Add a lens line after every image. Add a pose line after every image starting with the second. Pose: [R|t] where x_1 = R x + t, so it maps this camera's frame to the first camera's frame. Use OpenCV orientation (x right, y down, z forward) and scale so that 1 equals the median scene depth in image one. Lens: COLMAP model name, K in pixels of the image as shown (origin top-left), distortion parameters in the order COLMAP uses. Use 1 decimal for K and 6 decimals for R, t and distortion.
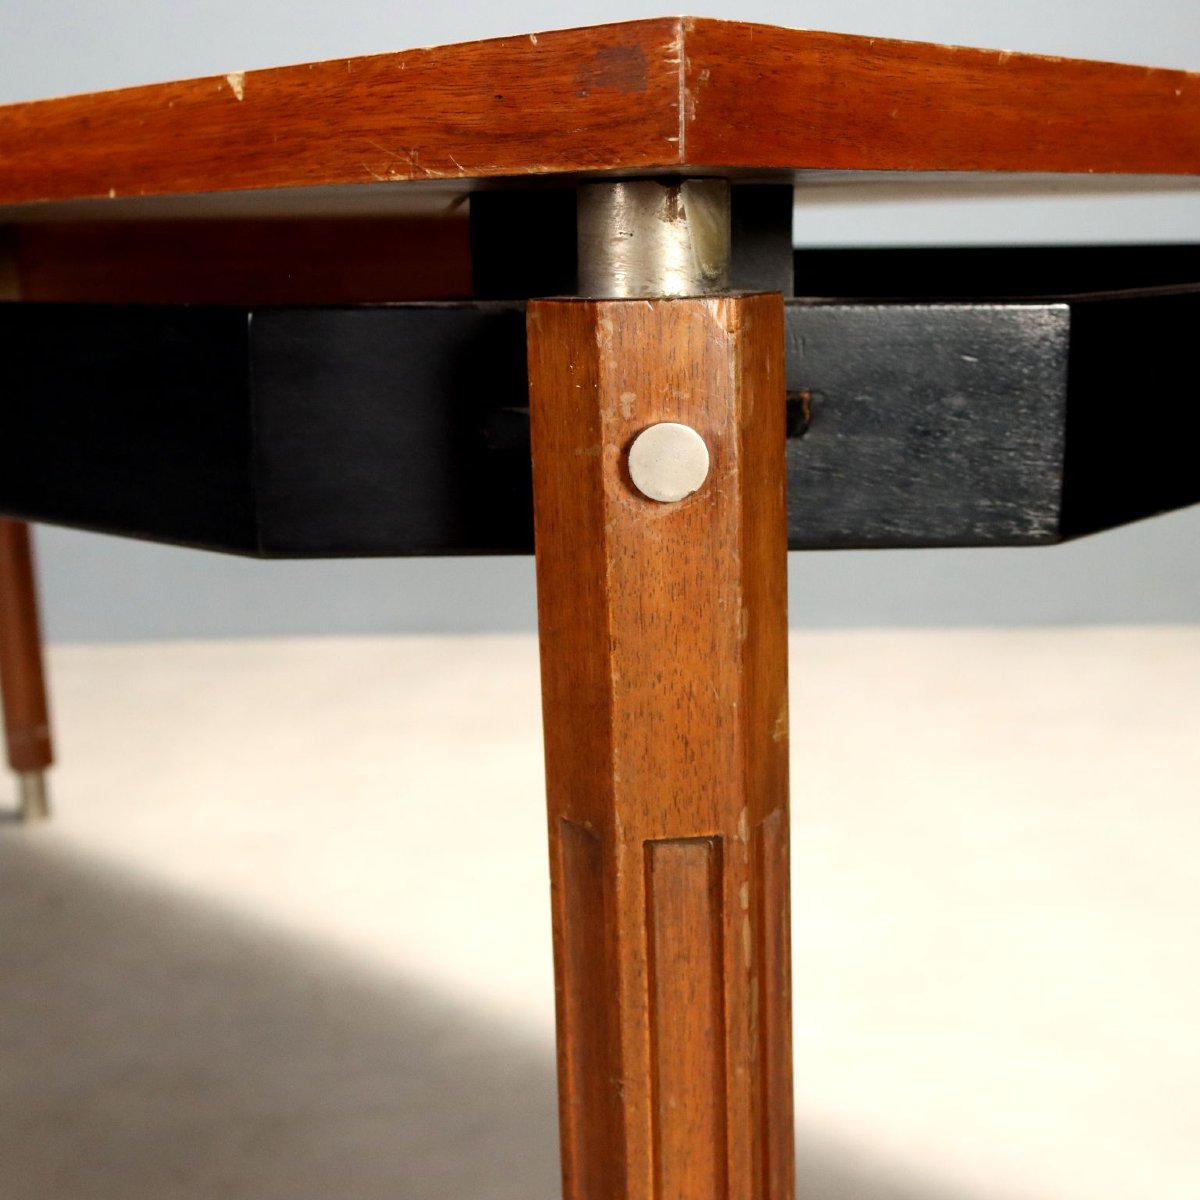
lens RADIAL K [[1823.3, 0, 597.4], [0, 1823.3, 603.0], [0, 0, 1]] dist [-0.027348, 0.000000]
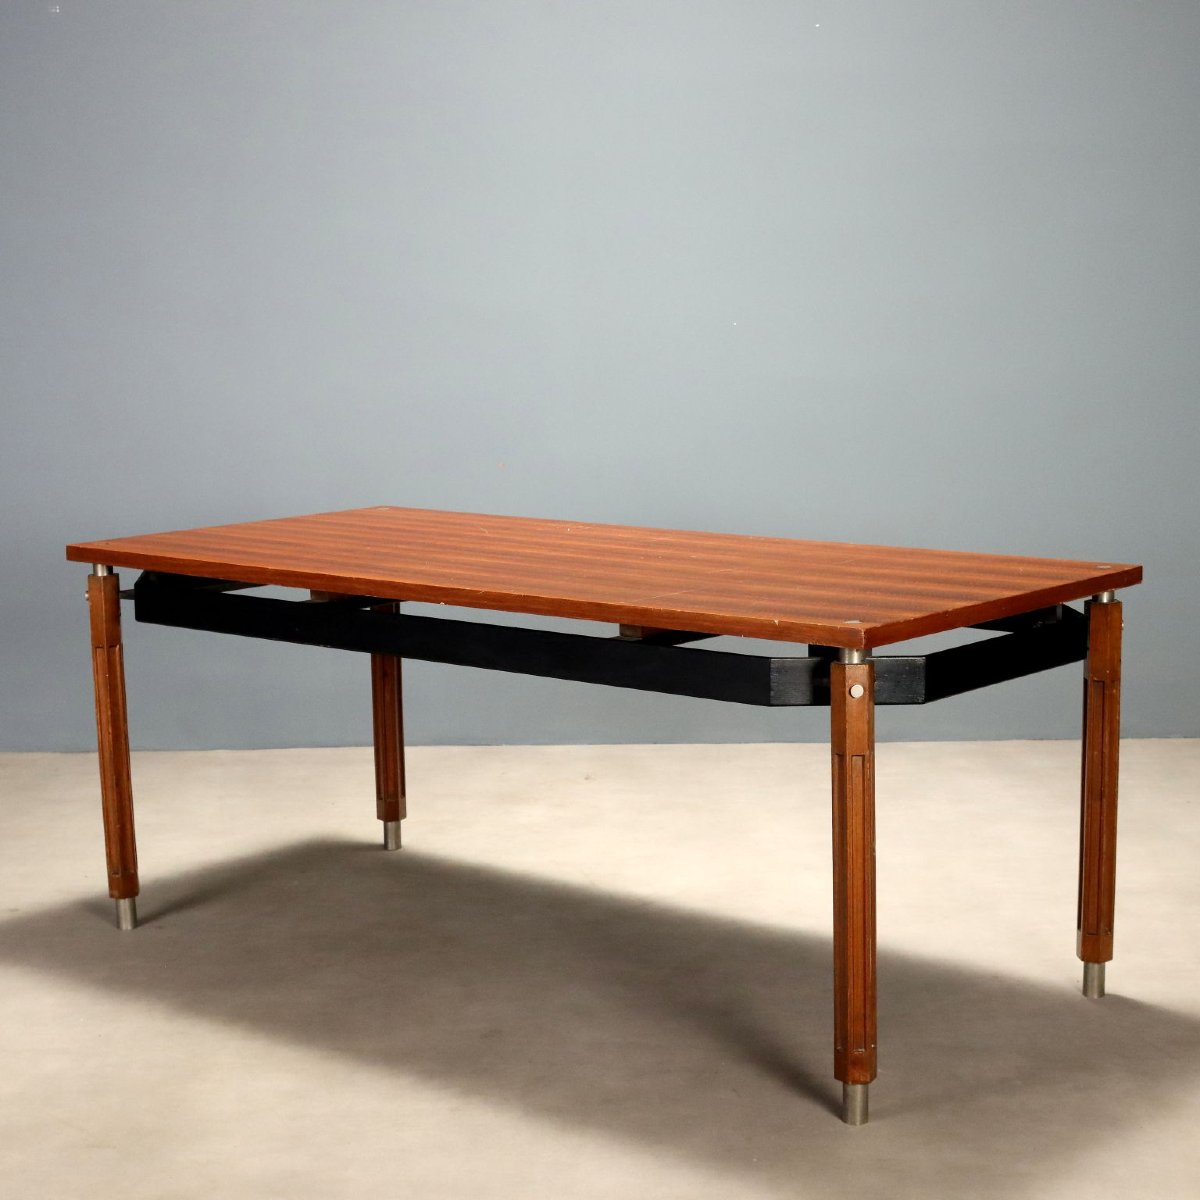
lens RADIAL K [[2325.0, 0, 600.9], [0, 2325.0, 601.0], [0, 0, 1]] dist [-0.049378, 0.000000]
pose [[0.998658, 0.003014, 0.051695, -1.168266], [0.000071, 0.998224, -0.059572, 0.080510], [-0.051783, 0.059496, 0.996885, -6.440726]]
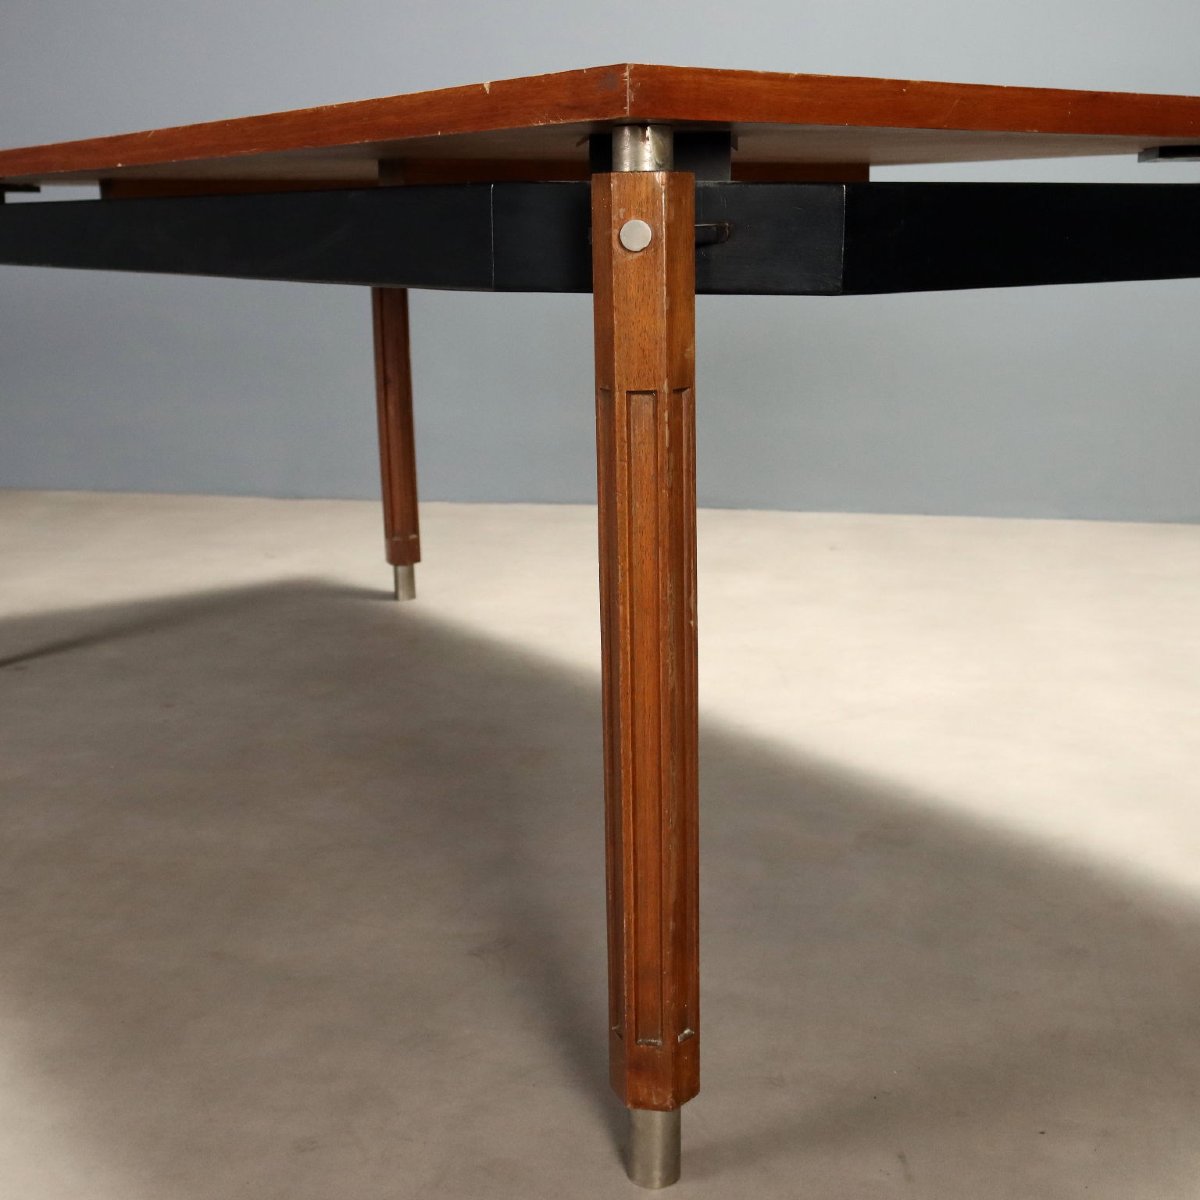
lens RADIAL K [[1629.4, 0, 599.9], [0, 1629.4, 595.9], [0, 0, 1]] dist [-0.004912, 0.000000]
pose [[0.980612, 0.058062, -0.187158, 0.431002], [-0.052716, 0.998050, 0.033420, 0.342680], [0.188733, -0.022905, 0.981761, -1.231772]]
